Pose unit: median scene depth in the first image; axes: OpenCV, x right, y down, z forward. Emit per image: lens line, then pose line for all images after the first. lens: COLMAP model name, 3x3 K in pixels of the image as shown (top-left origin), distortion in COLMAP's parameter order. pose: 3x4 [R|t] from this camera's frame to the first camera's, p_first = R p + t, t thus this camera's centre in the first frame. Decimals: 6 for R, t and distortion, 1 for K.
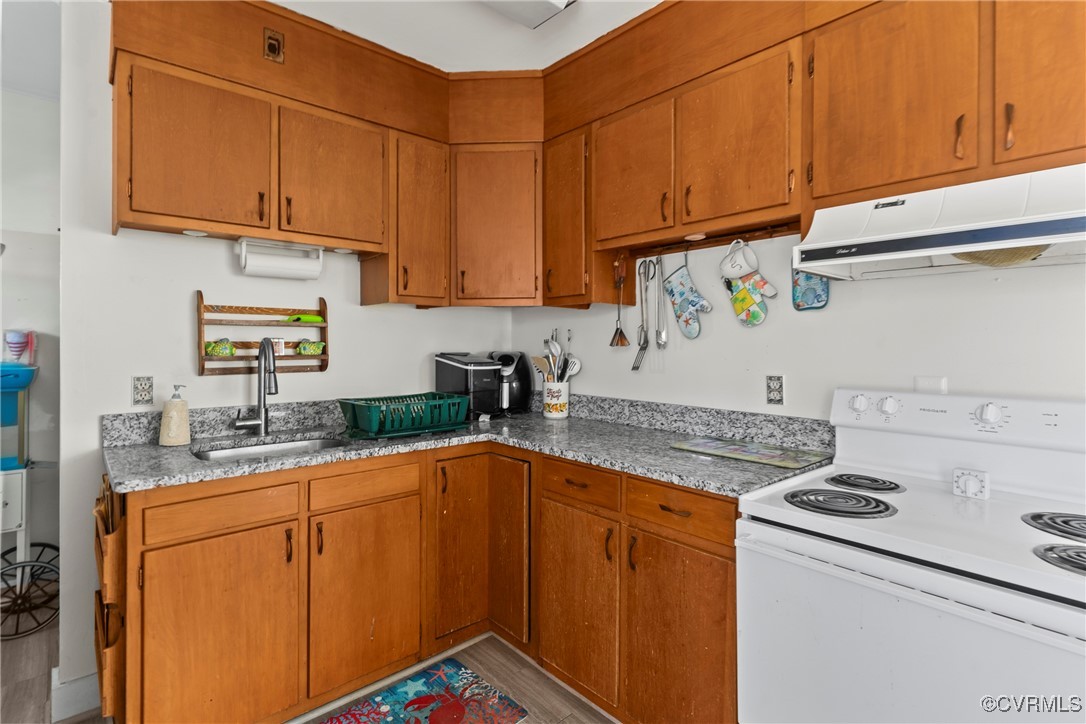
lens RADIAL K [[537.7, 0, 538.8], [0, 537.7, 340.9], [0, 0, 1]] dist [0.012043, -0.002278]
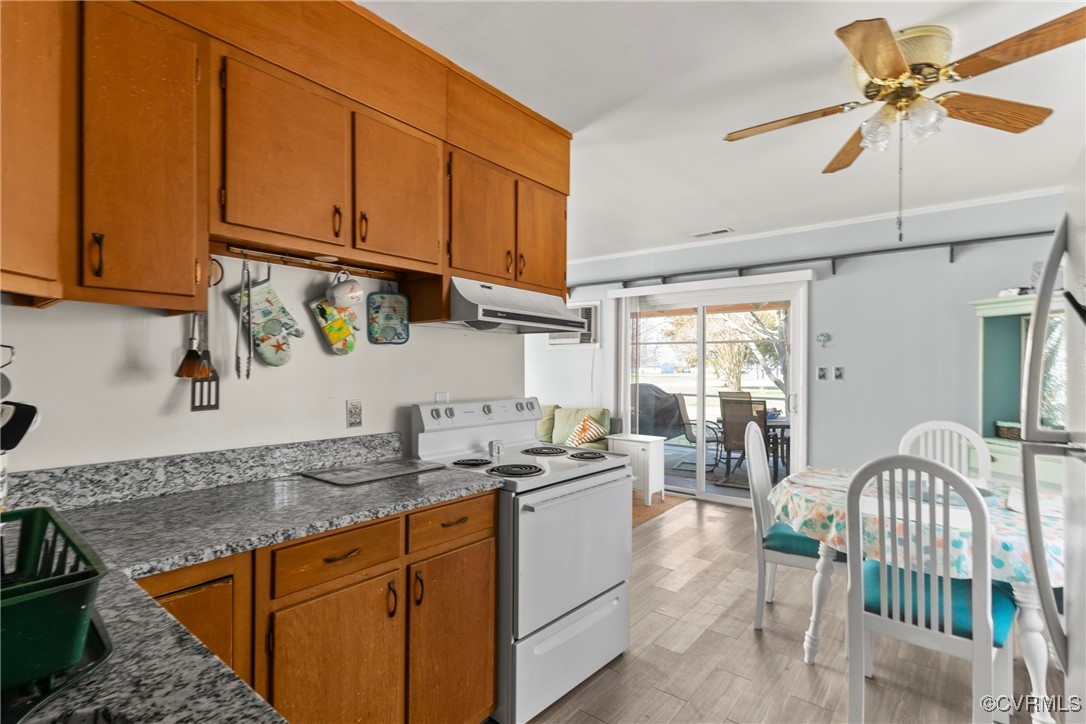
lens RADIAL K [[537.7, 0, 532.6], [0, 537.7, 362.3], [0, 0, 1]] dist [0.012043, -0.002278]
pose [[-0.175551, 0.004921, 0.984458, -0.676687], [-0.014539, 0.999865, -0.007591, -0.010678], [-0.984363, -0.015646, -0.175456, 0.794747]]
